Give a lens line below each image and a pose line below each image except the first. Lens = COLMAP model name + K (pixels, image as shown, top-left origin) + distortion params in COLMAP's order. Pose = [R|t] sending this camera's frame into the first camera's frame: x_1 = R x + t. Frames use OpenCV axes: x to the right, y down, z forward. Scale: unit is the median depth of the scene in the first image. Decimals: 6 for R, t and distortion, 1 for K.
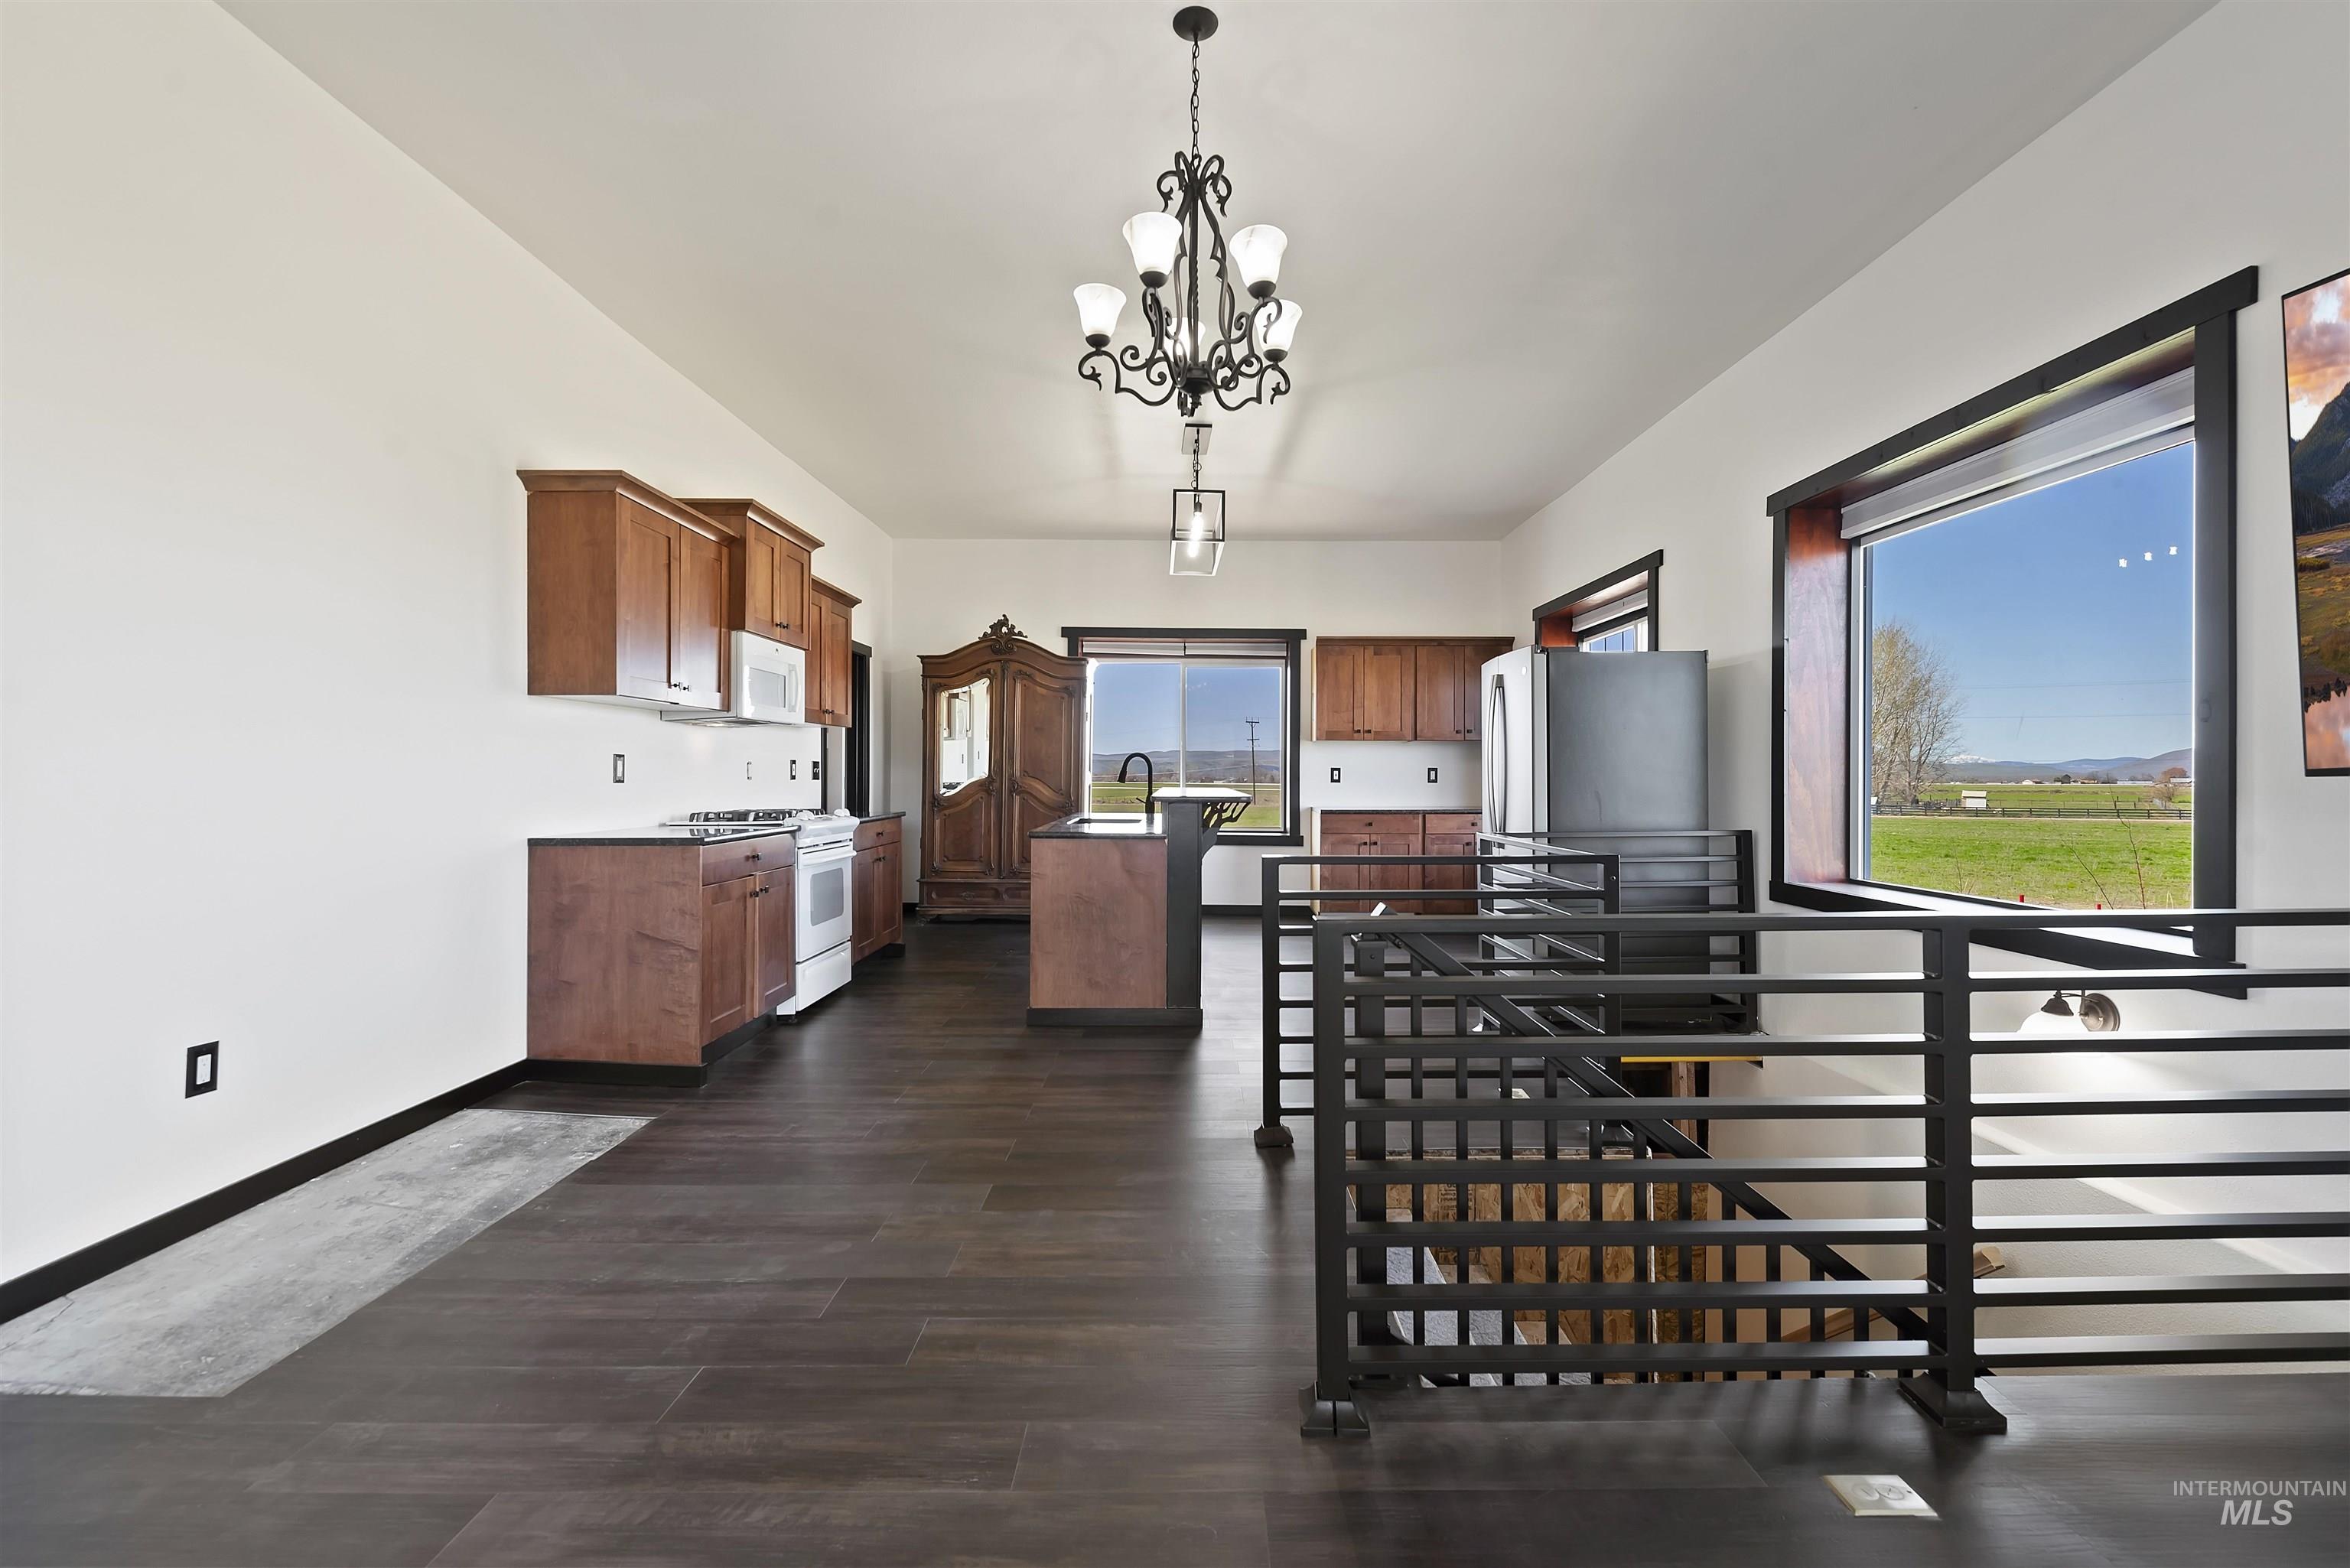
lens RADIAL K [[1020.4, 0, 1171.0], [0, 1020.4, 779.6], [0, 0, 1]] dist [0.008739, 0.000284]
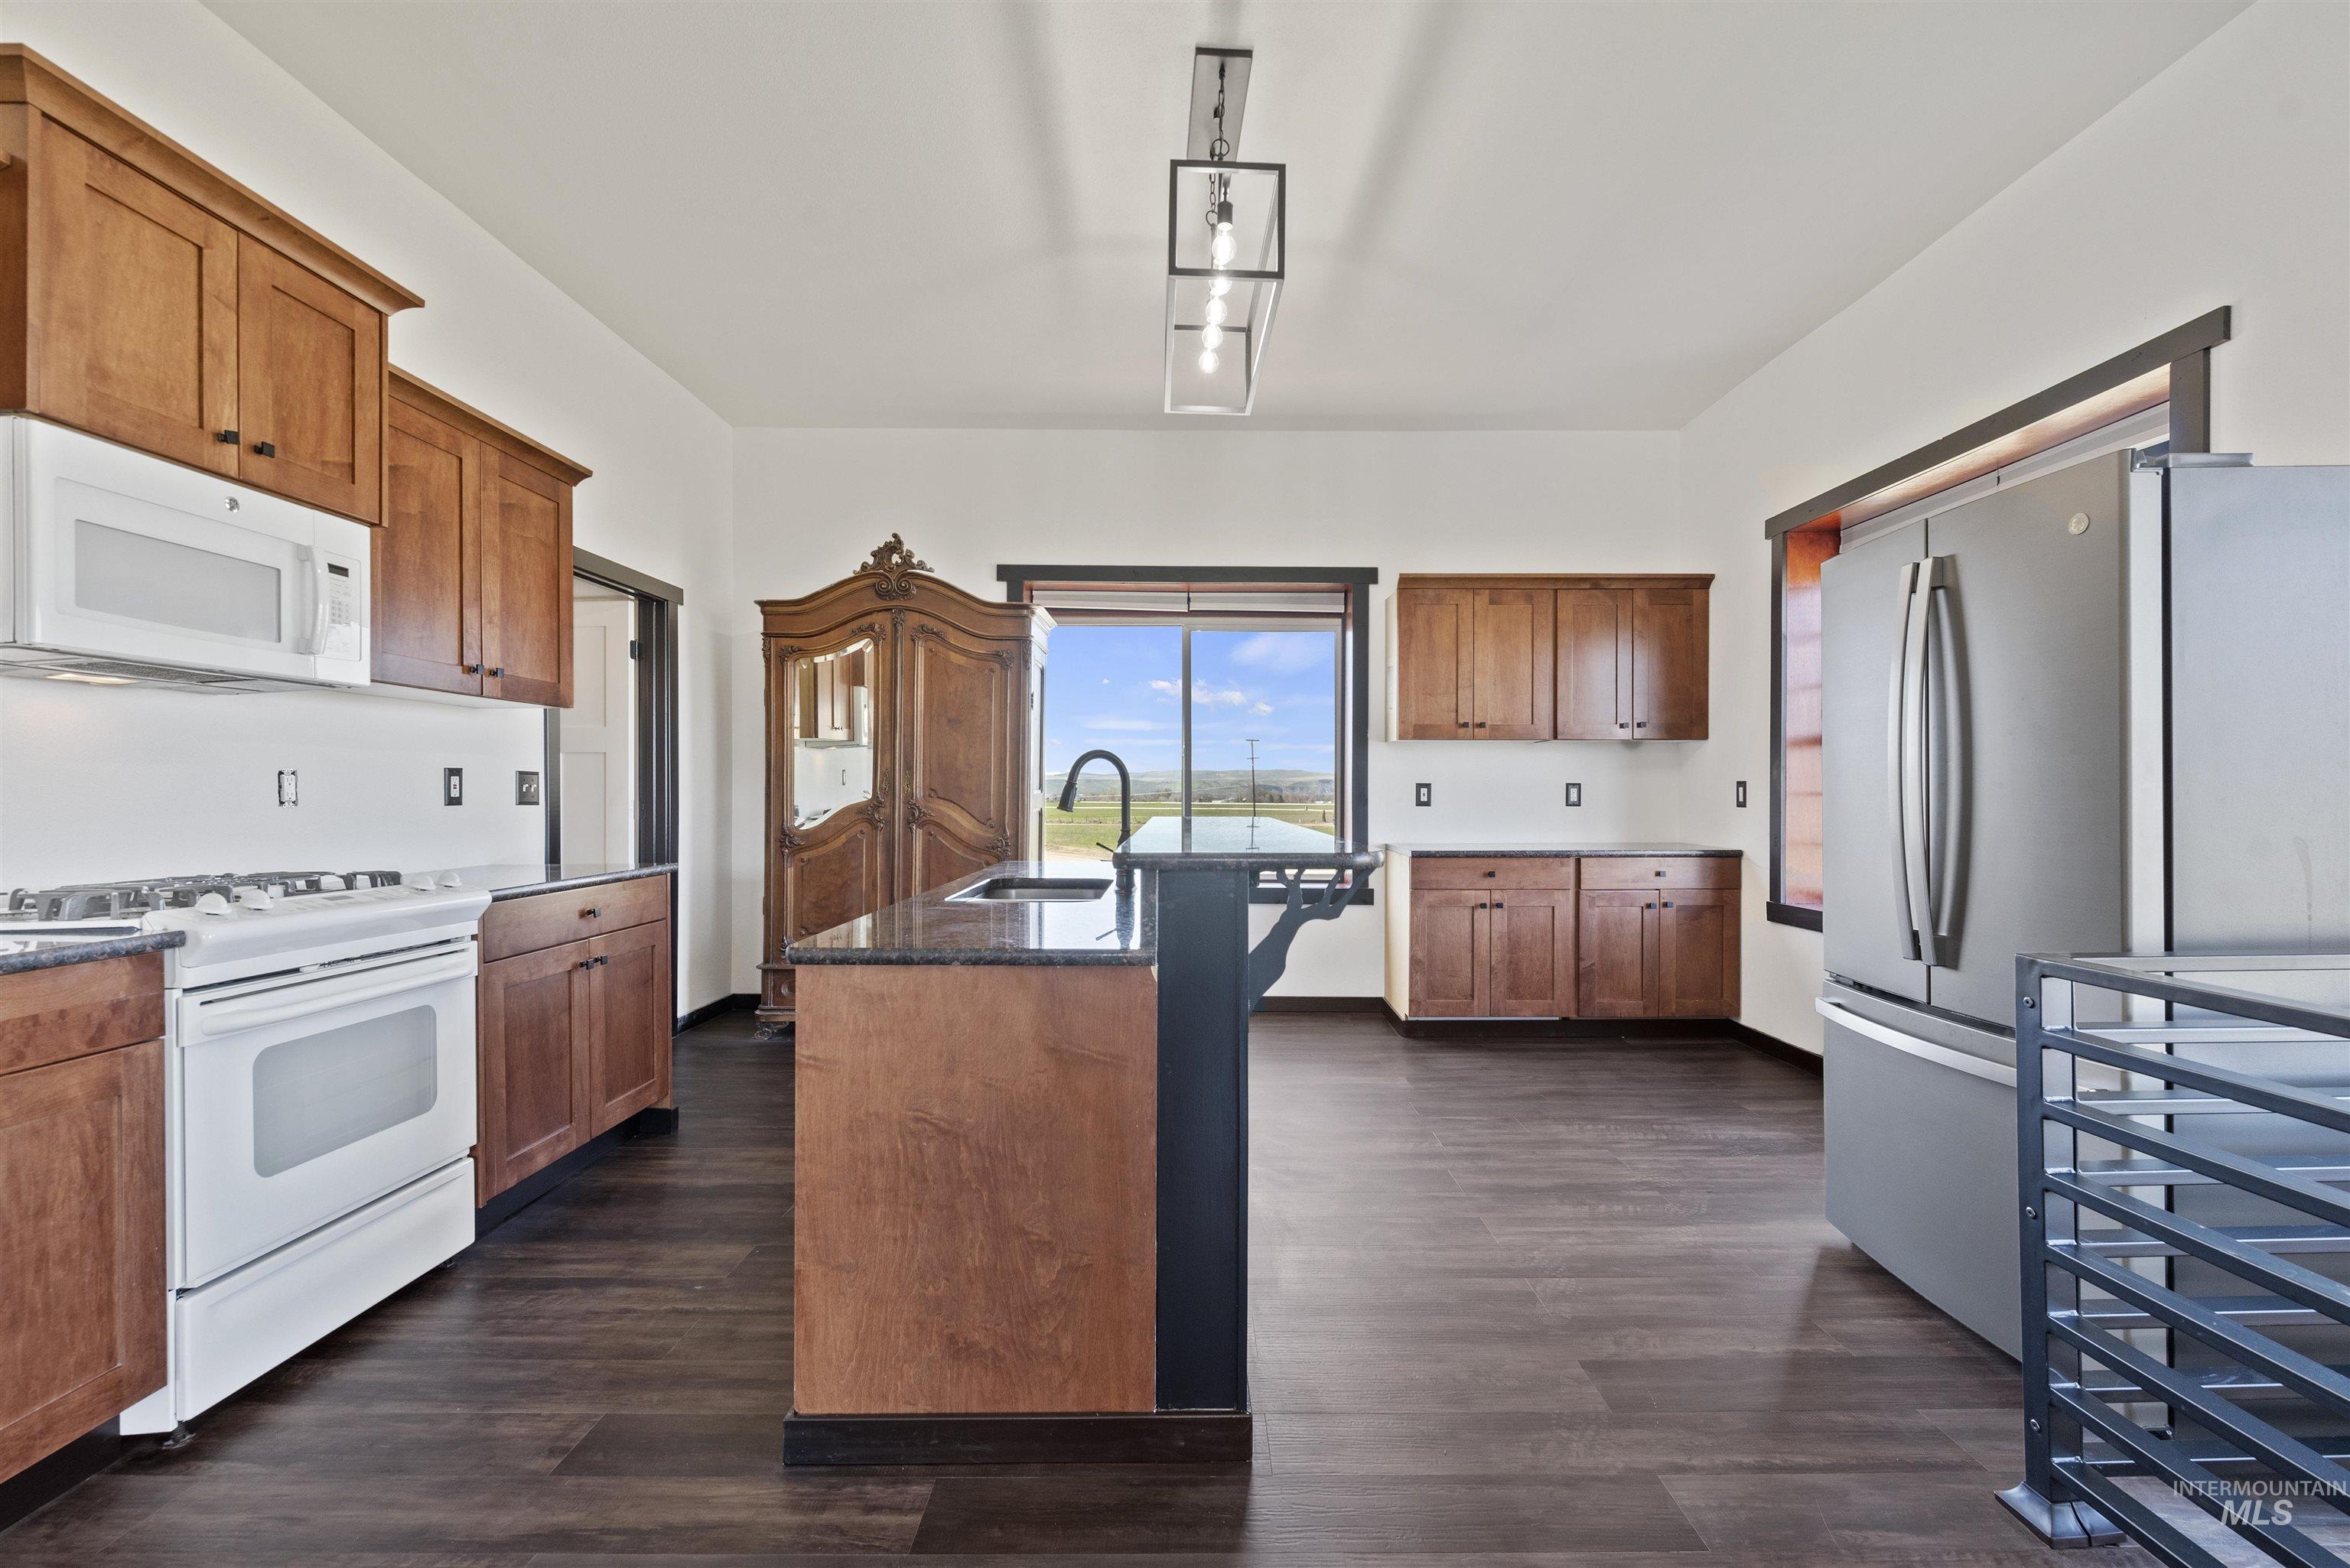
lens RADIAL K [[1020.4, 0, 1184.5], [0, 1020.4, 788.1], [0, 0, 1]] dist [0.008739, 0.000284]
pose [[0.999880, -0.001628, 0.015430, 0.000584], [0.001794, 0.999941, -0.010751, -0.002057], [-0.015412, 0.010778, 0.999823, 0.379211]]
